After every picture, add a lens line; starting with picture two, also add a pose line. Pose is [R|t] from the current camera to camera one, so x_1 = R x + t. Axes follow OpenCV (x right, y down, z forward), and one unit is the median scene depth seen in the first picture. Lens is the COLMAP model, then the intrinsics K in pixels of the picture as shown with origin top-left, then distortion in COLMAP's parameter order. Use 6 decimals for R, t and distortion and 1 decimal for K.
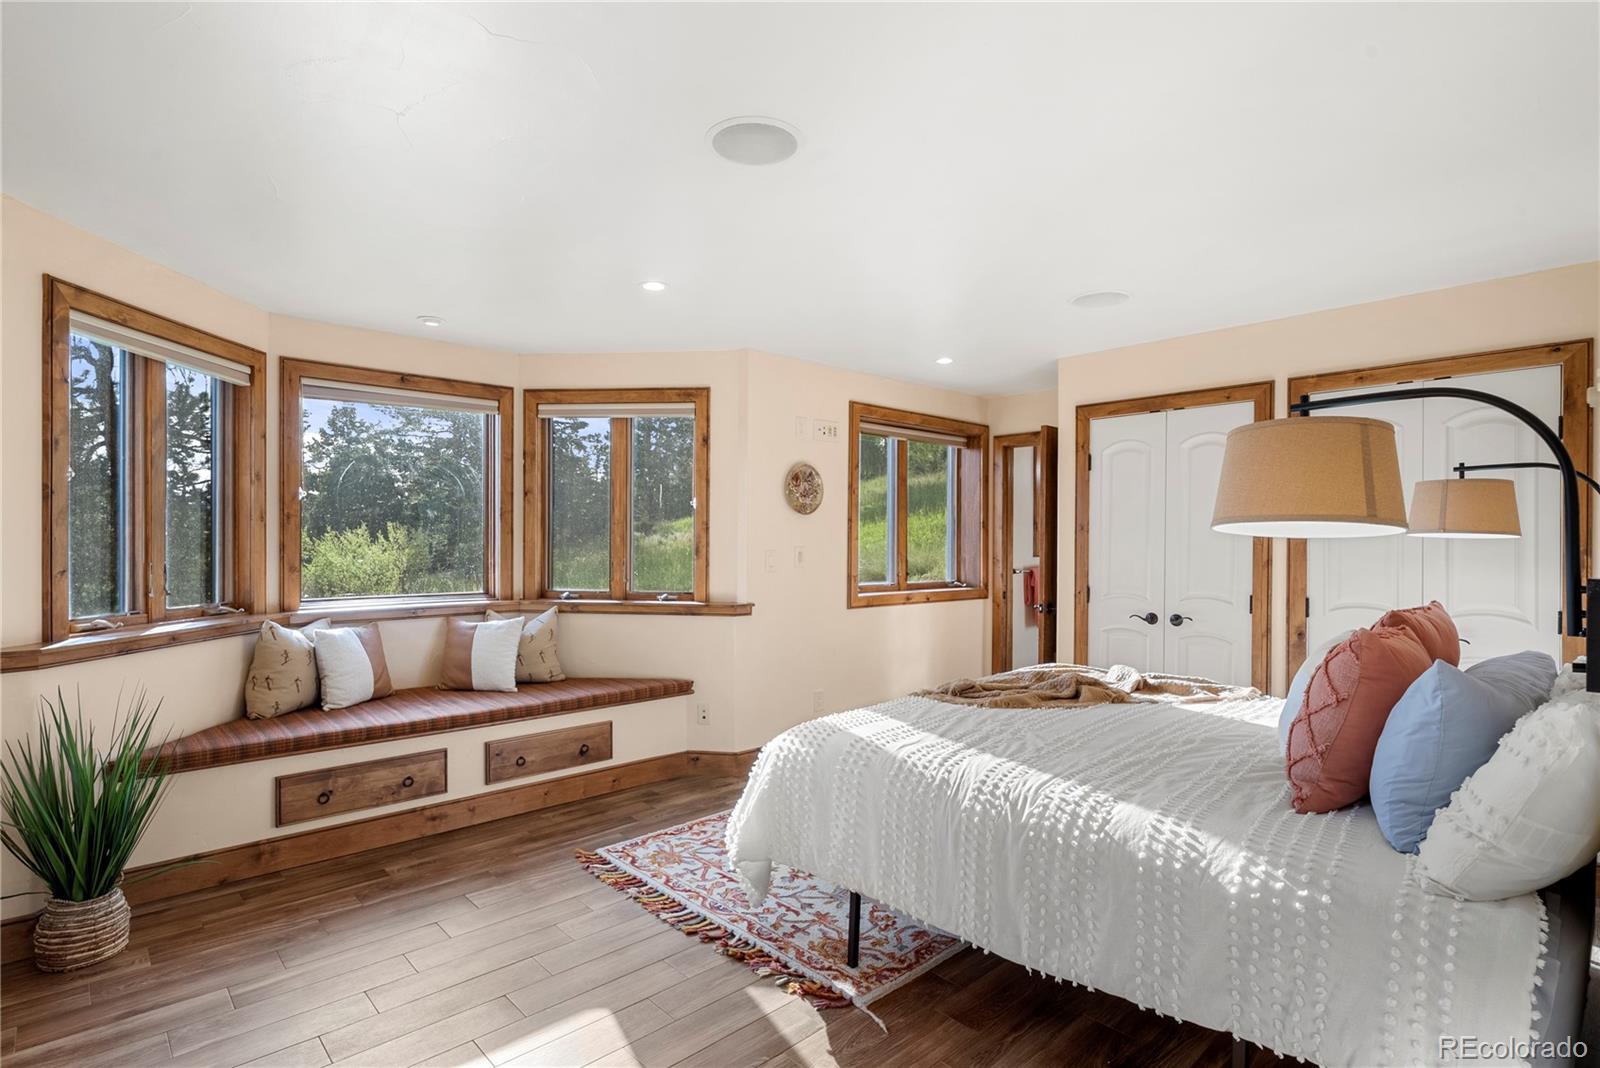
lens RADIAL K [[777.0, 0, 785.6], [0, 777.0, 536.7], [0, 0, 1]] dist [0.005280, 0.000206]
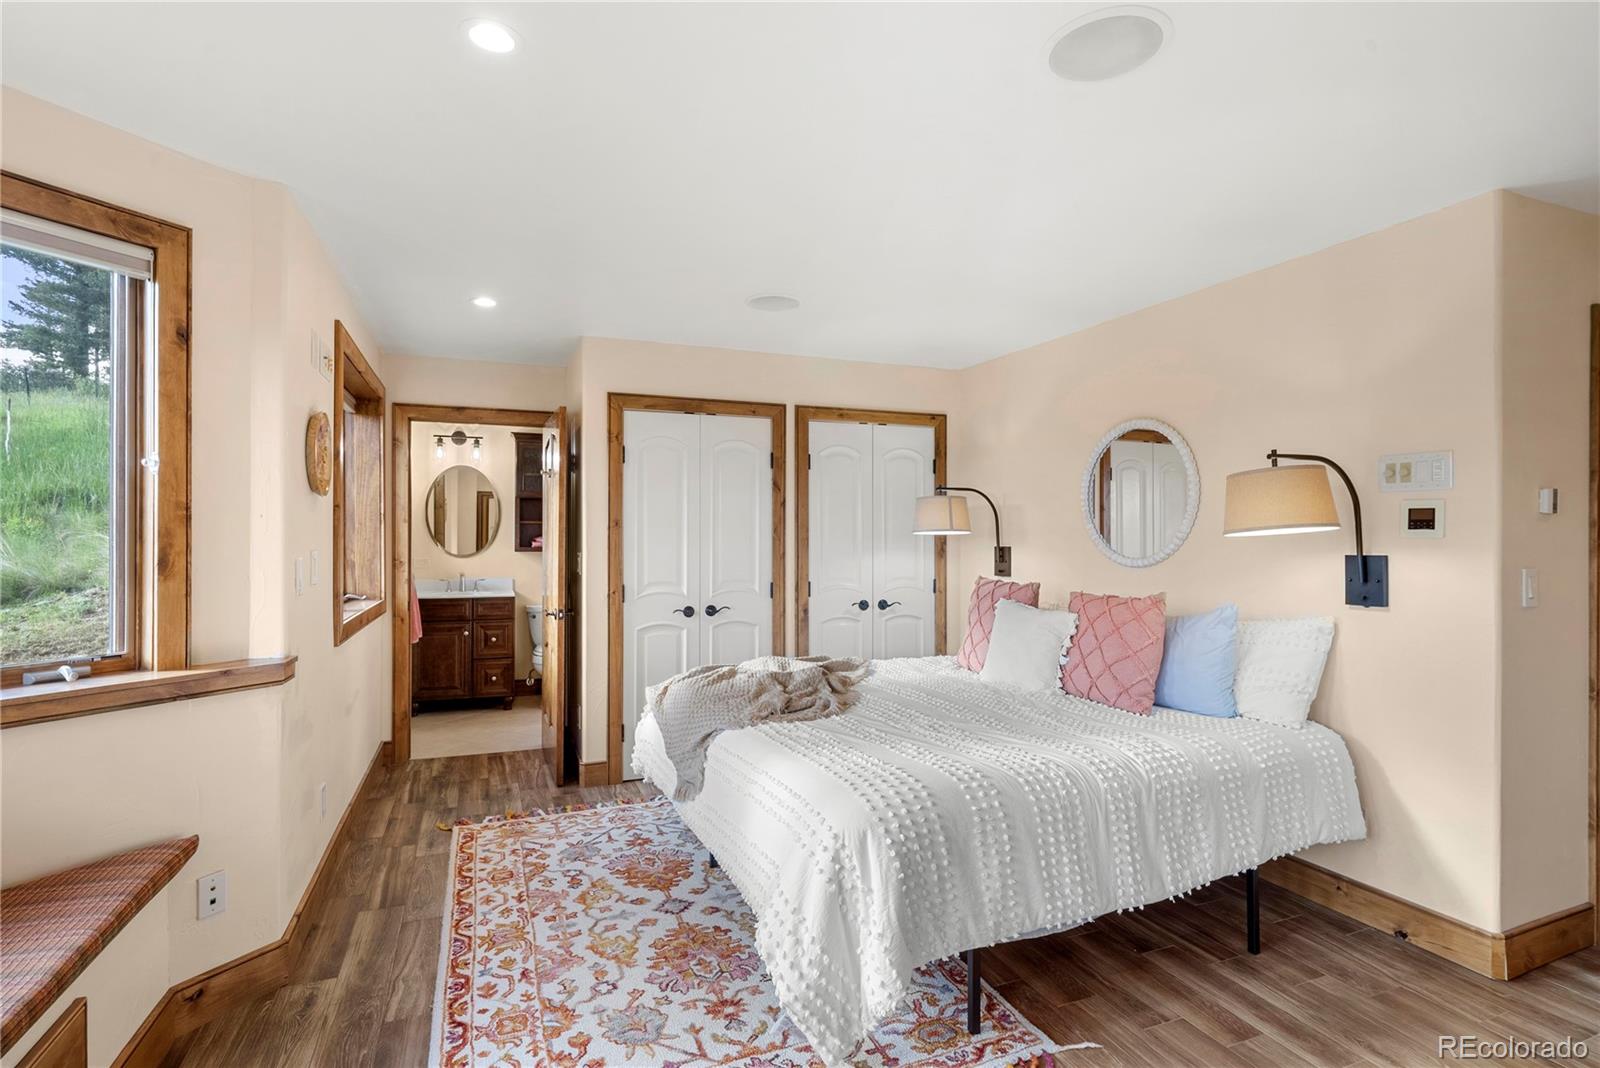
lens RADIAL K [[777.0, 0, 785.6], [0, 777.0, 536.7], [0, 0, 1]] dist [0.005280, 0.000206]
pose [[0.359451, -0.005562, 0.933147, -0.449790], [0.000160, 0.999983, 0.005899, -0.001321], [-0.933164, -0.001971, 0.359445, 0.503882]]
